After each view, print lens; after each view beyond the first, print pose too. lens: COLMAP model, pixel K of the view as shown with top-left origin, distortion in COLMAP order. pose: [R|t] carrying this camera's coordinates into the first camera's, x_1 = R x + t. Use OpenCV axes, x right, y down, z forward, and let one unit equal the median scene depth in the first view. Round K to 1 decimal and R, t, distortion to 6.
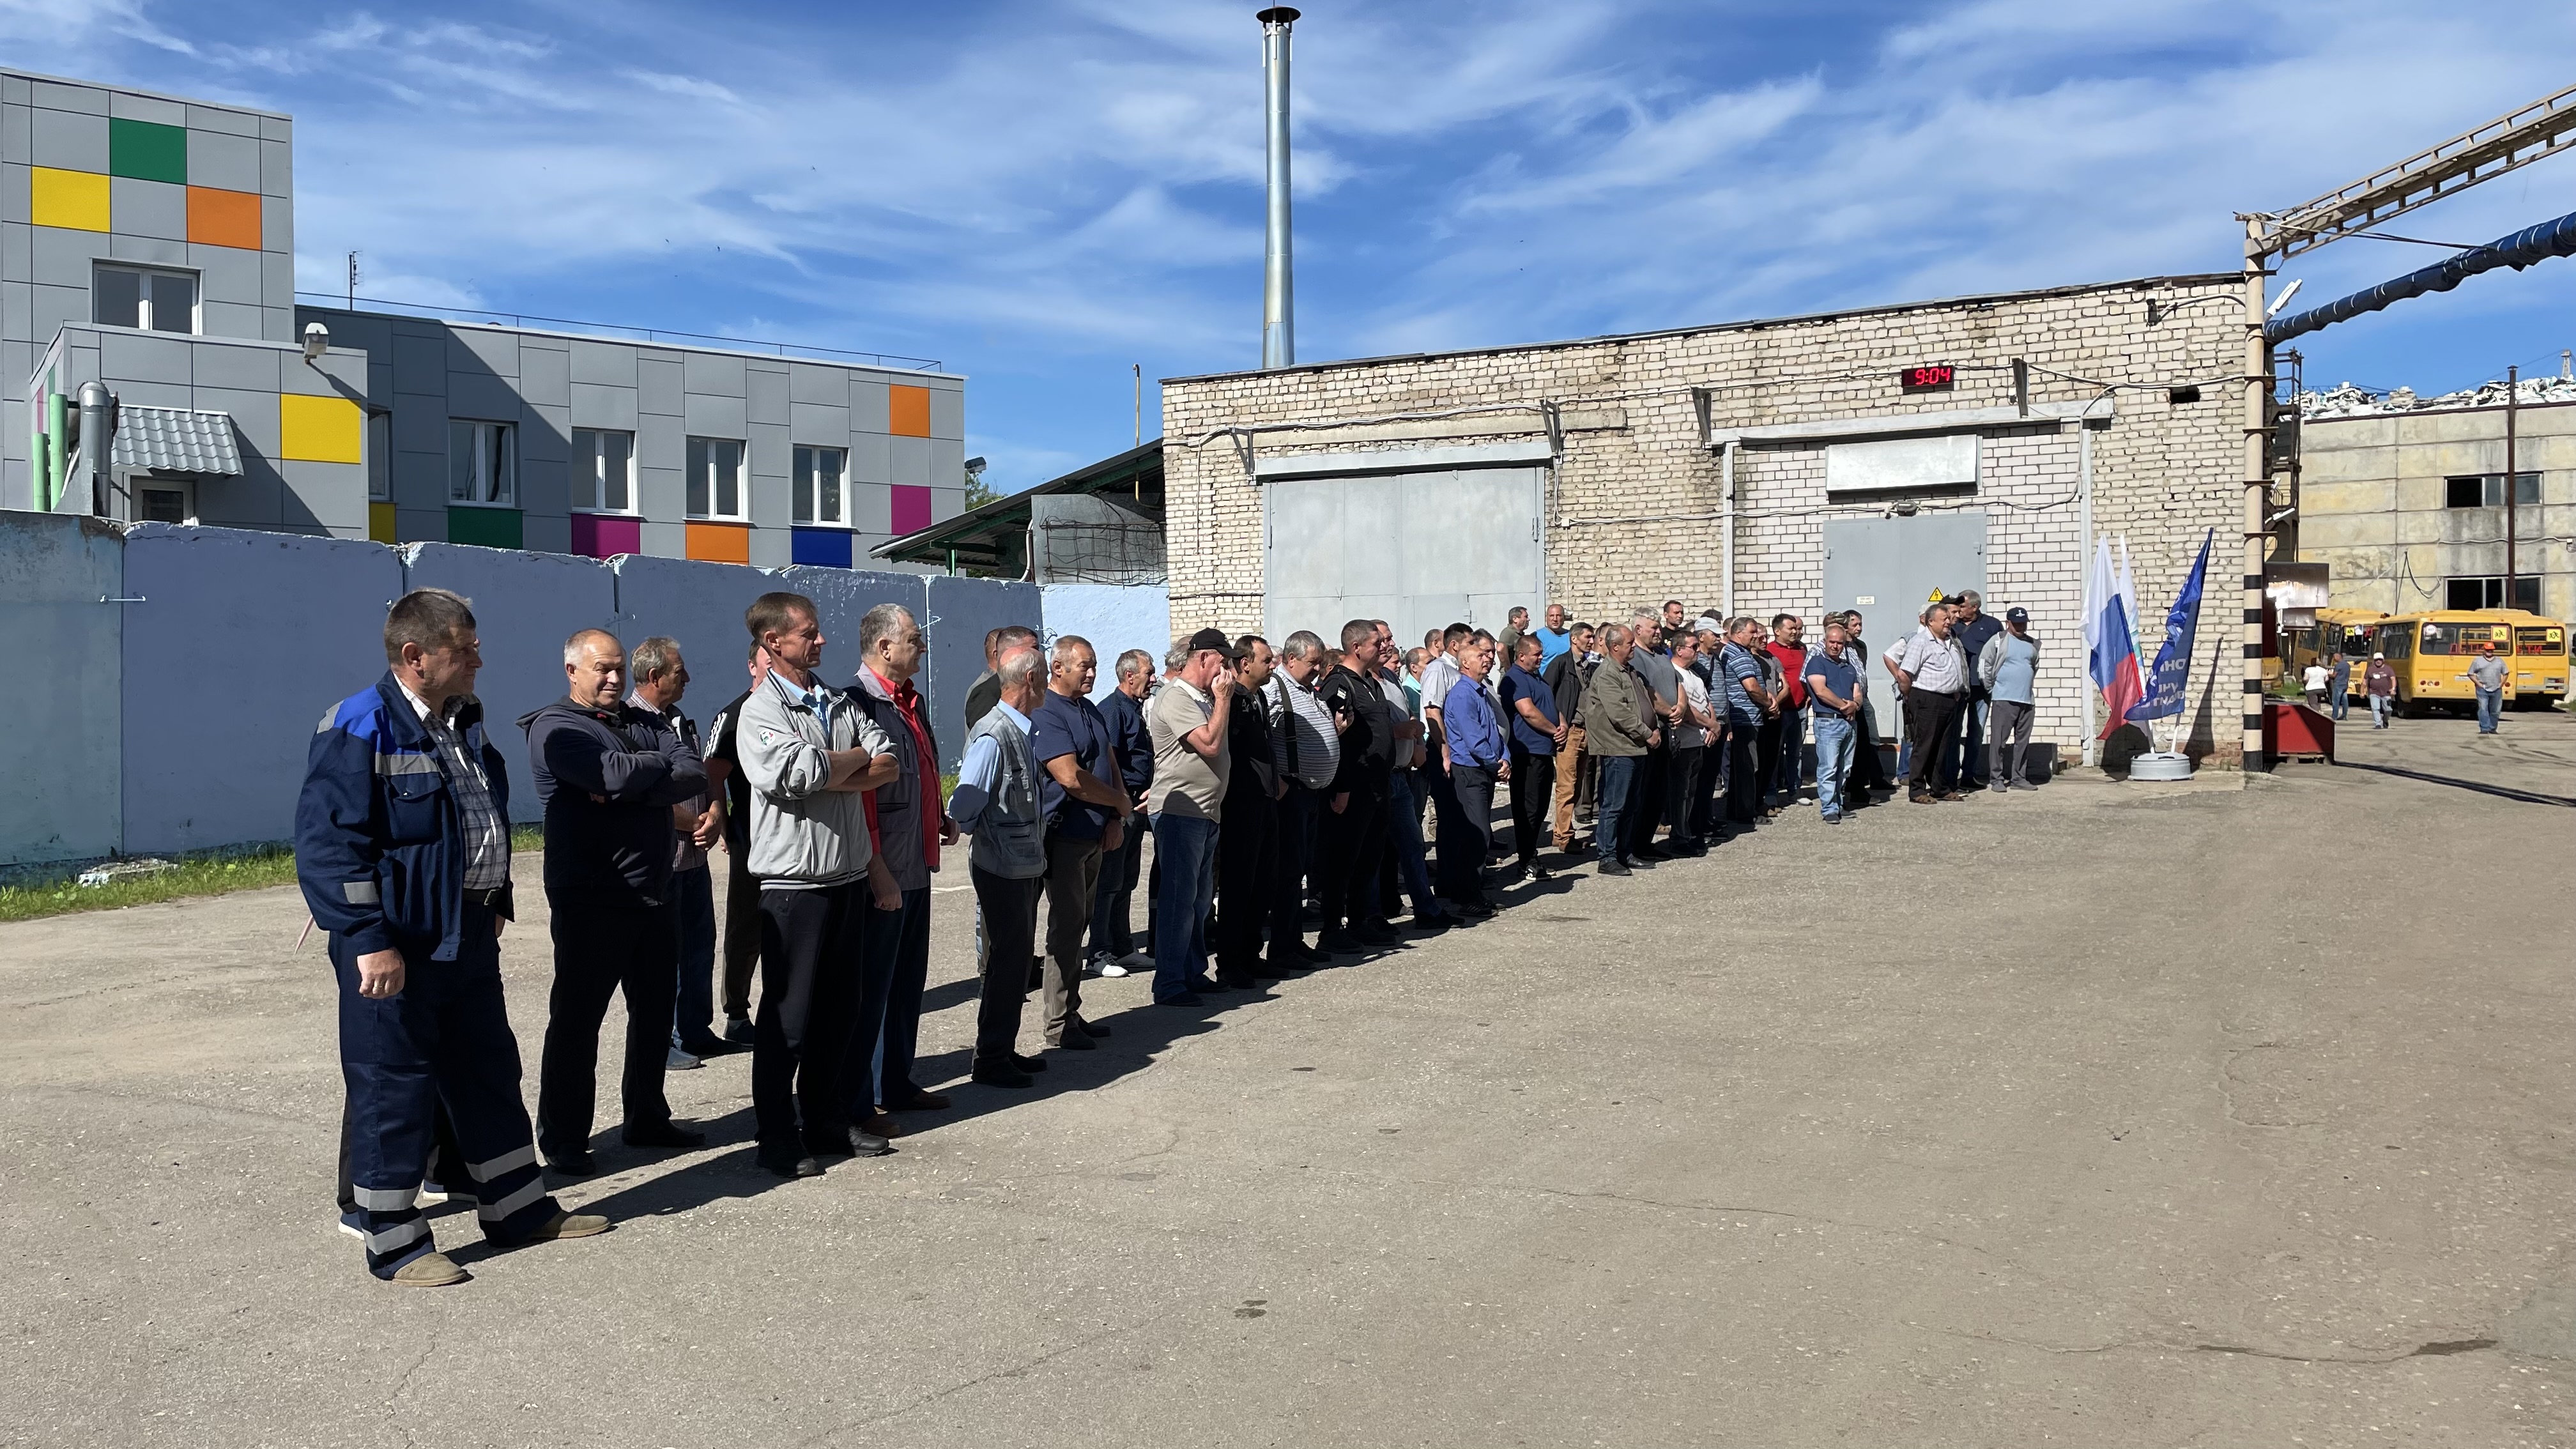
lens RADIAL K [[1947.0, 0, 1282.6], [0, 1947.0, 758.1], [0, 0, 1]] dist [0.096210, -0.124893]
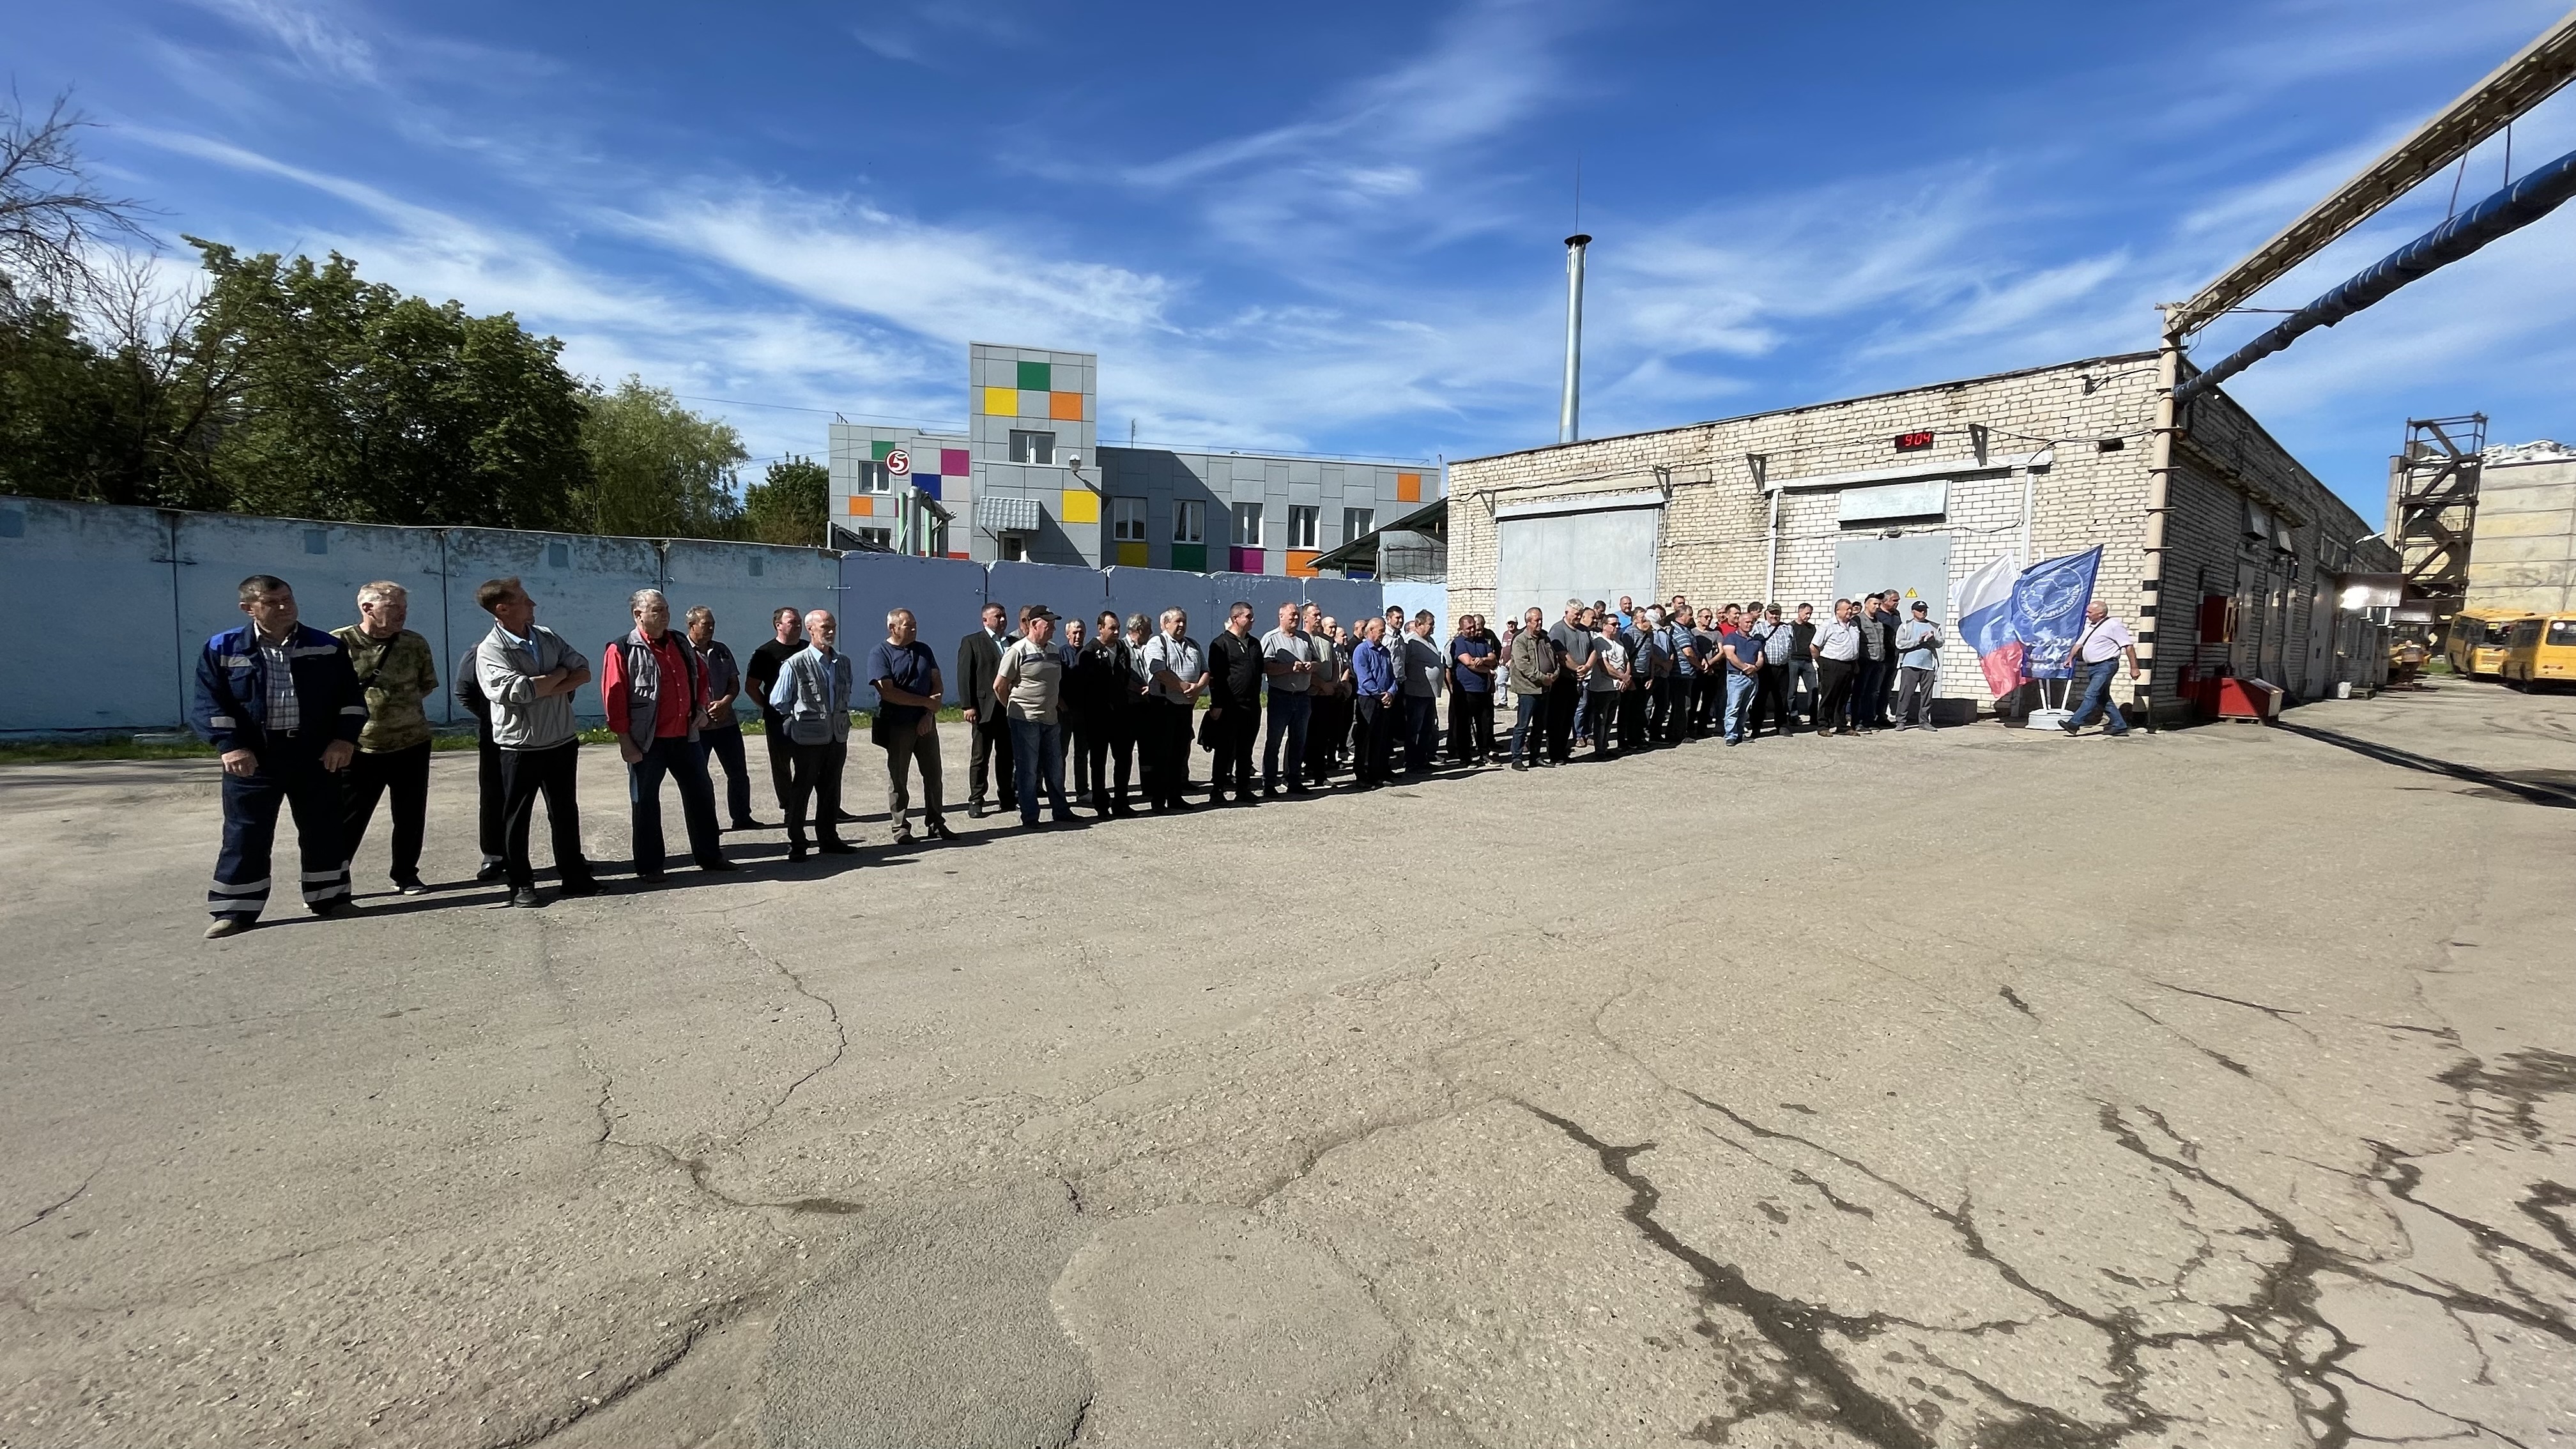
lens RADIAL K [[1039.1, 0, 1282.4], [0, 1039.1, 718.9], [0, 0, 1]] dist [-0.005207, 0.001144]
pose [[0.915442, 0.056342, -0.398488, 0.197244], [-0.040150, 0.997998, 0.048872, -0.008276], [0.400443, -0.028740, 0.915871, 0.105875]]
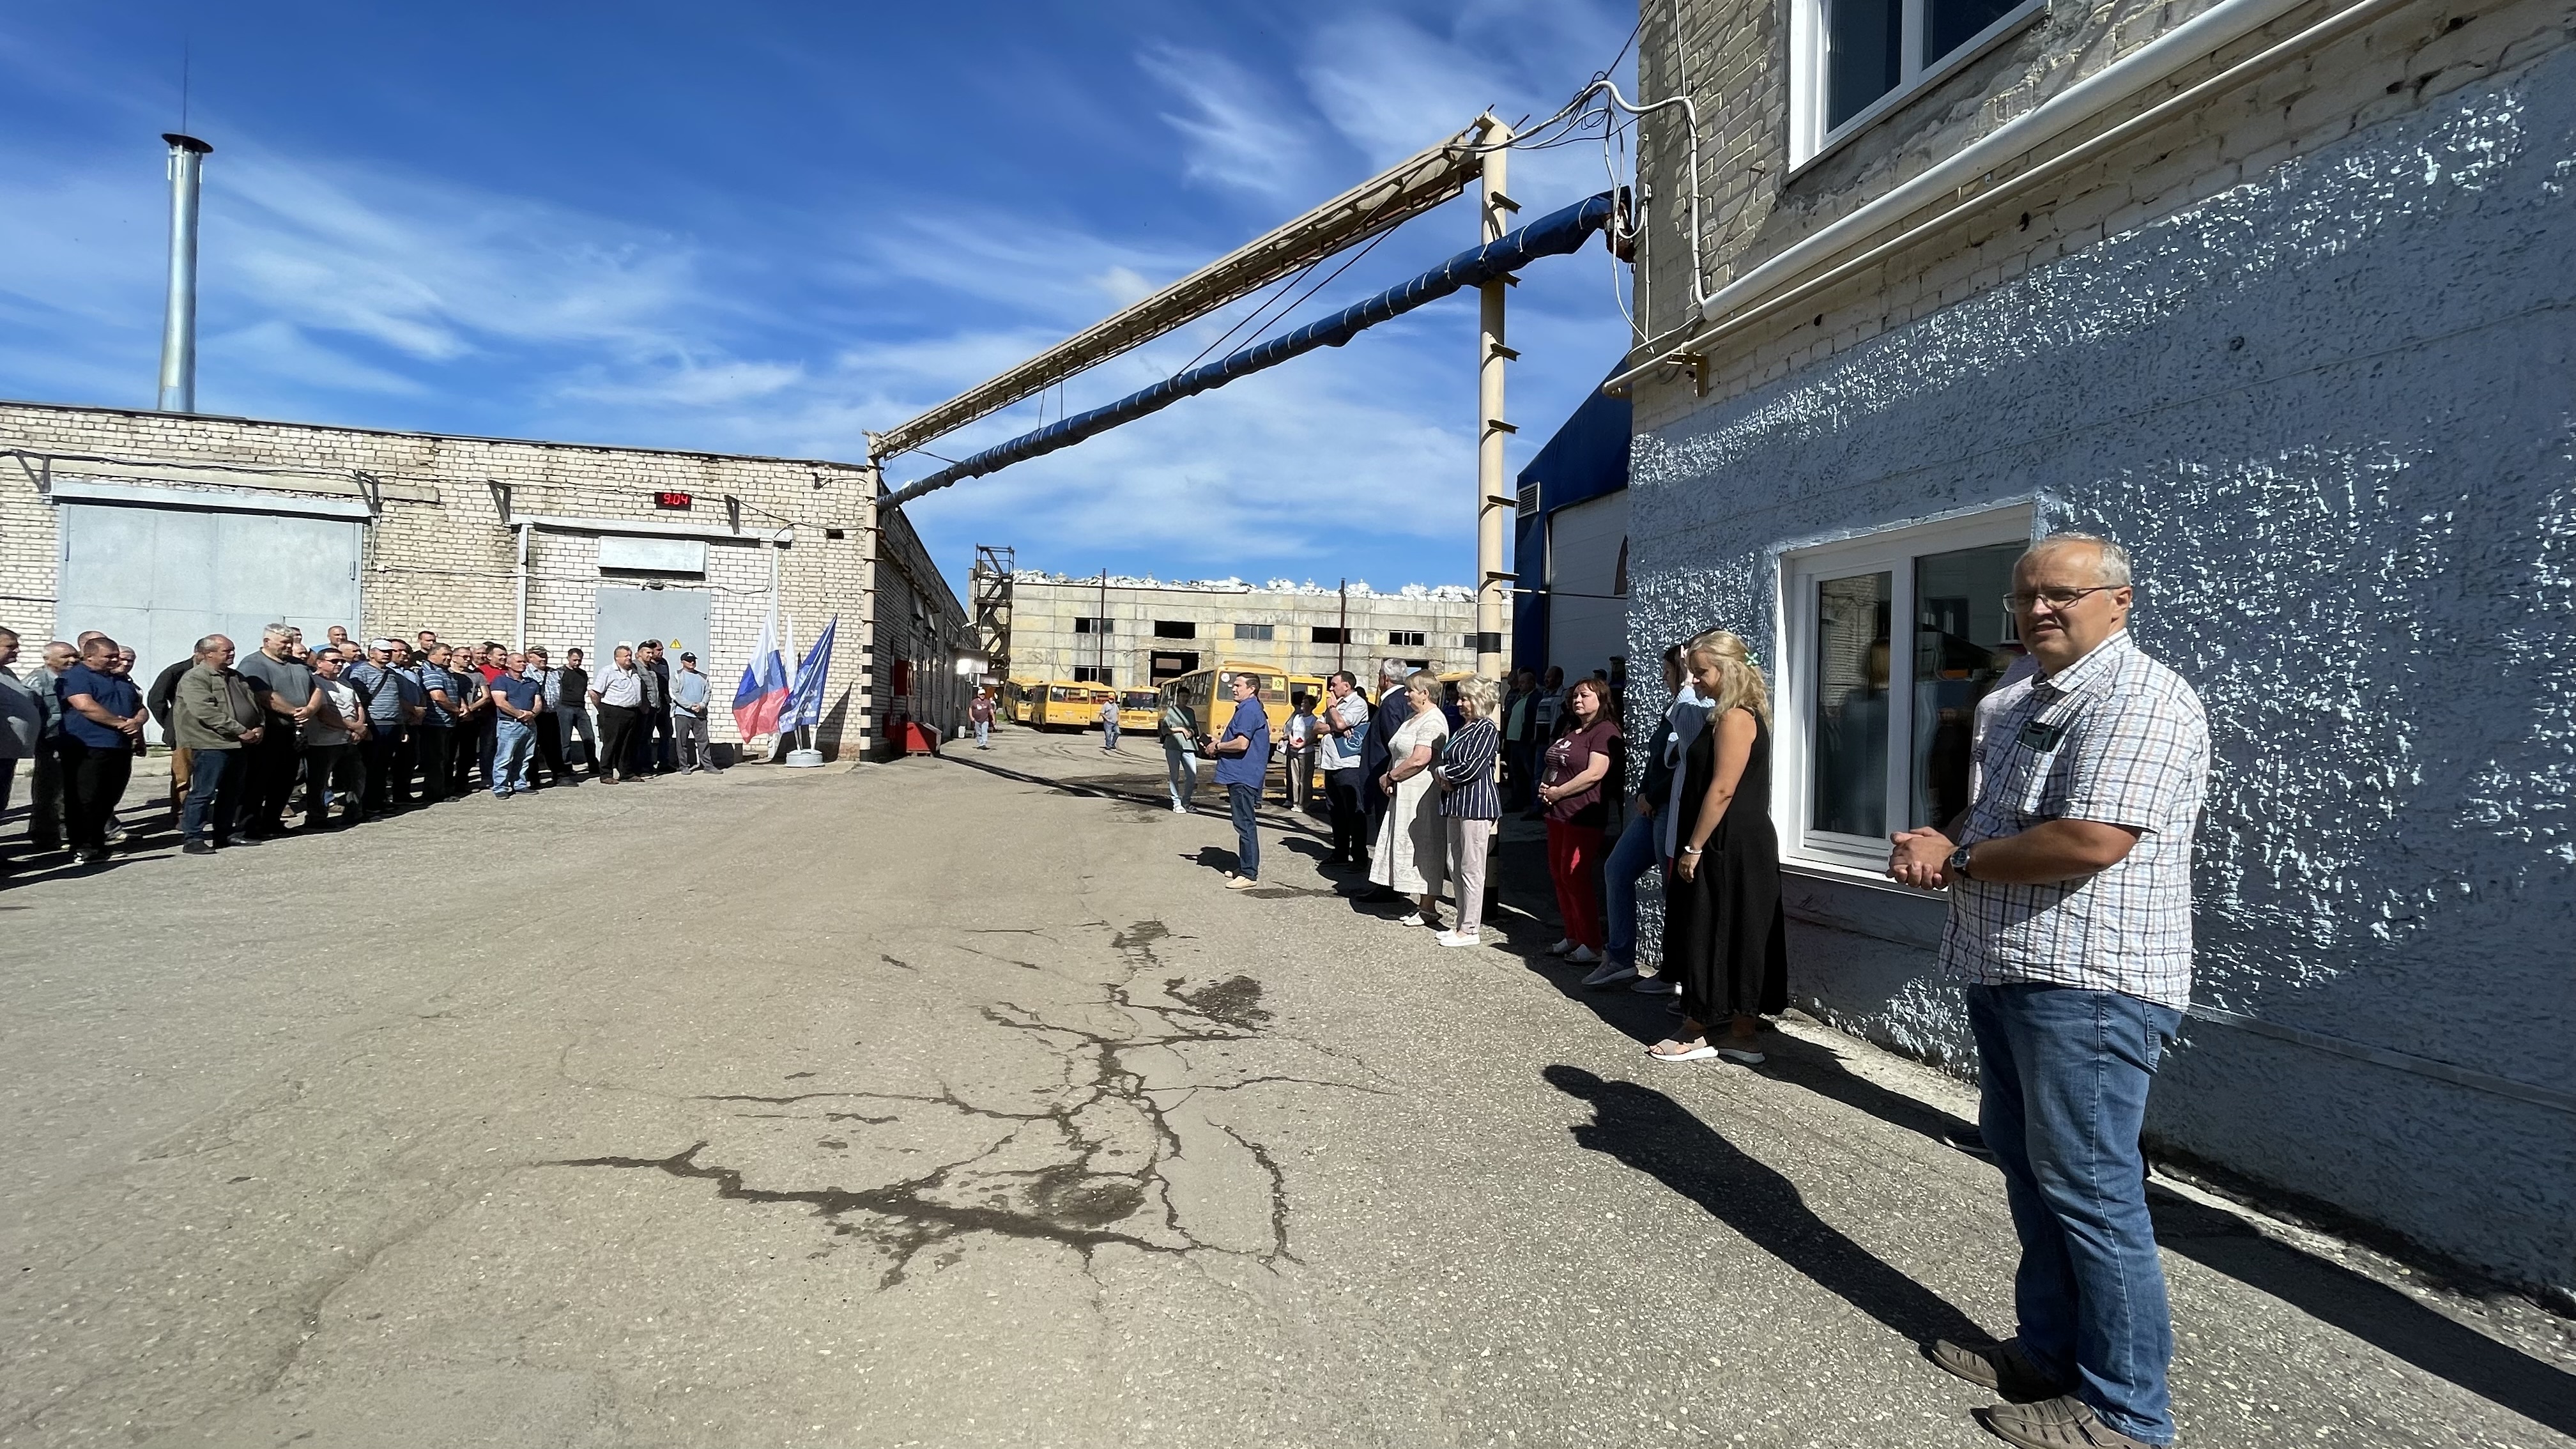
lens RADIAL K [[1039.1, 0, 1281.6], [0, 1039.1, 724.4], [0, 0, 1]] dist [-0.005207, 0.001144]
pose [[0.763897, 0.028081, 0.644727, 0.158756], [-0.012762, 0.999515, -0.028413, -0.003866], [-0.645212, 0.013476, 0.763885, 0.084484]]
